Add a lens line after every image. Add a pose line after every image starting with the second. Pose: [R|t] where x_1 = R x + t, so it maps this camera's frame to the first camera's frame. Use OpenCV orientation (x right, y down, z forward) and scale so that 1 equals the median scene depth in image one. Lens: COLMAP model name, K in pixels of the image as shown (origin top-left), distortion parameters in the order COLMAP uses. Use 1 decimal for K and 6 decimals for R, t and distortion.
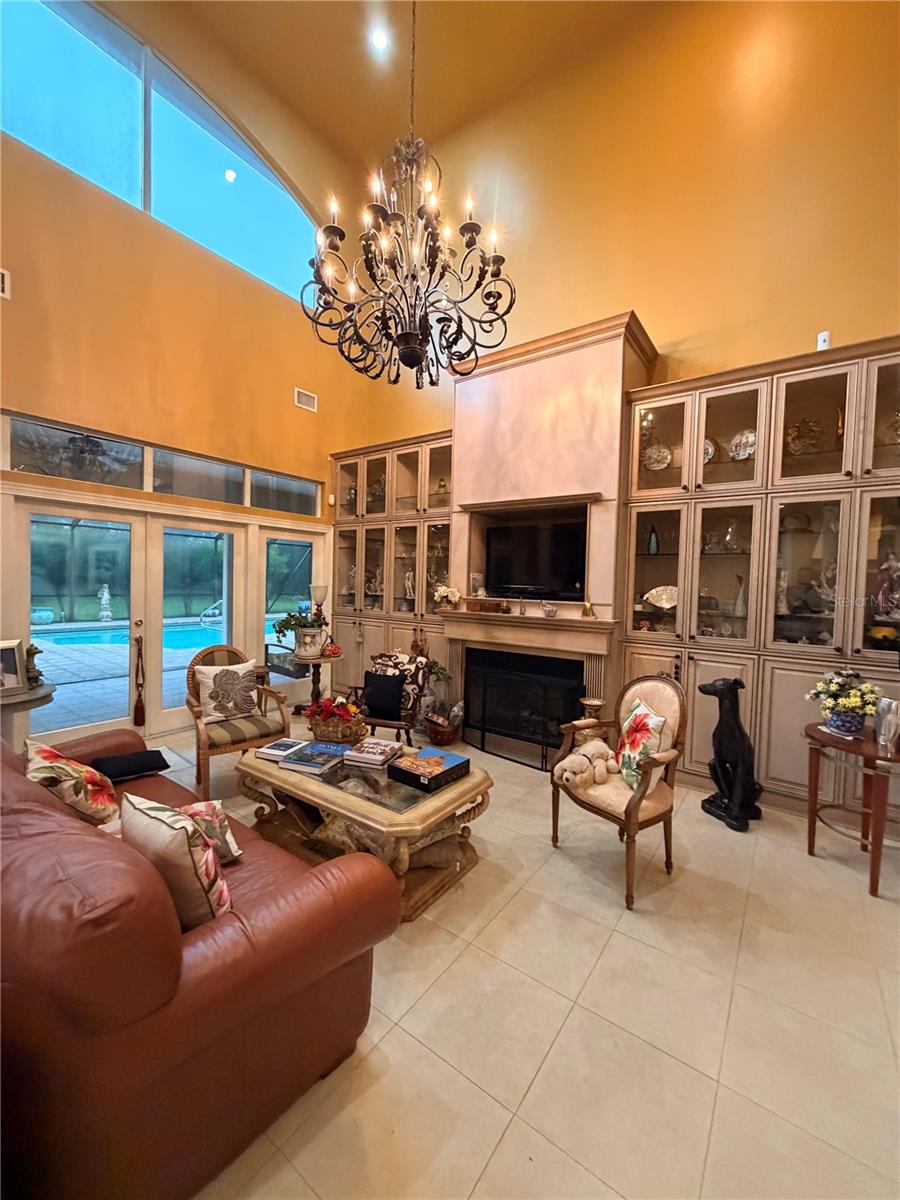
lens RADIAL K [[480.1, 0, 447.0], [0, 480.1, 595.3], [0, 0, 1]] dist [0.002699, -0.000309]
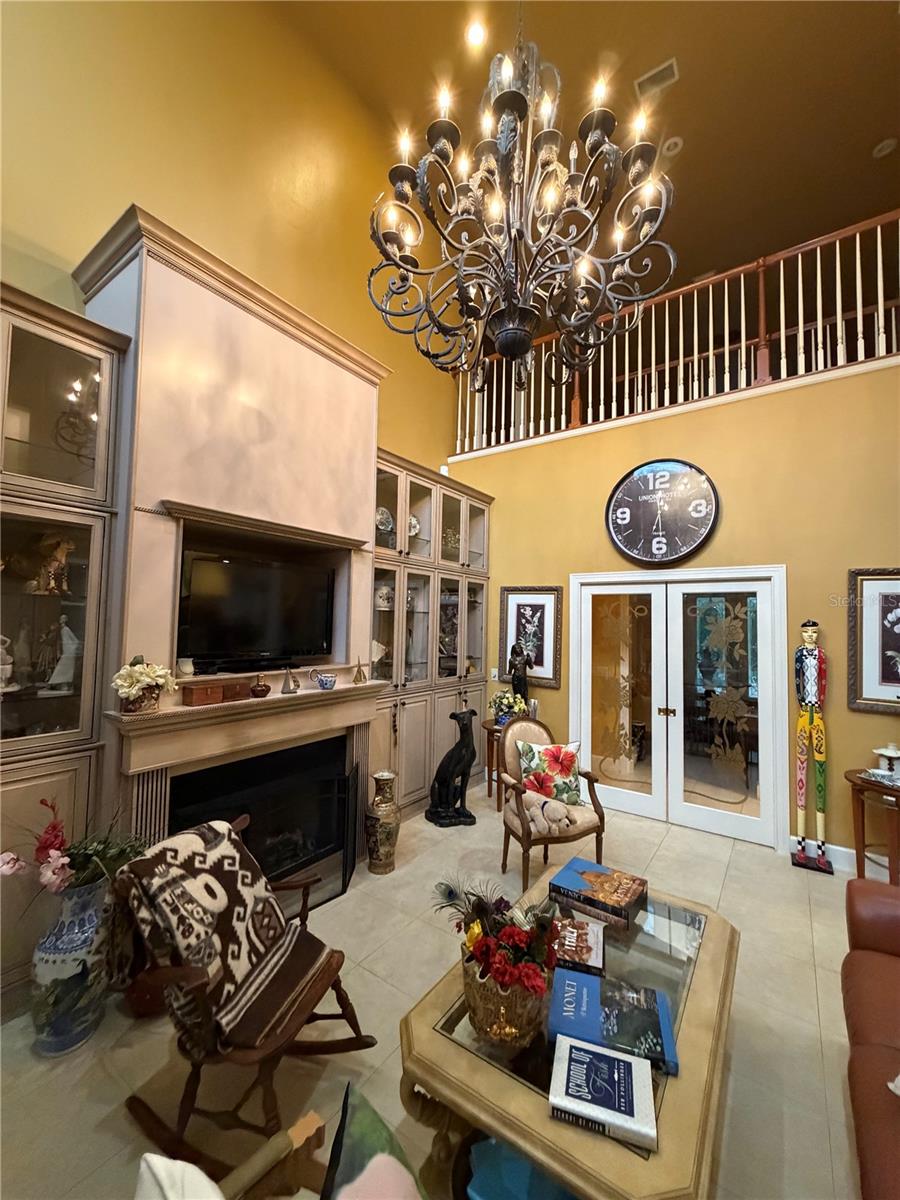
lens RADIAL K [[480.1, 0, 447.8], [0, 480.1, 603.3], [0, 0, 1]] dist [0.002699, -0.000309]
pose [[-0.018223, 0.017633, 0.999678, -0.528931], [0.018222, 0.999684, -0.017301, -0.071352], [-0.999668, 0.017901, -0.018538, 0.780139]]
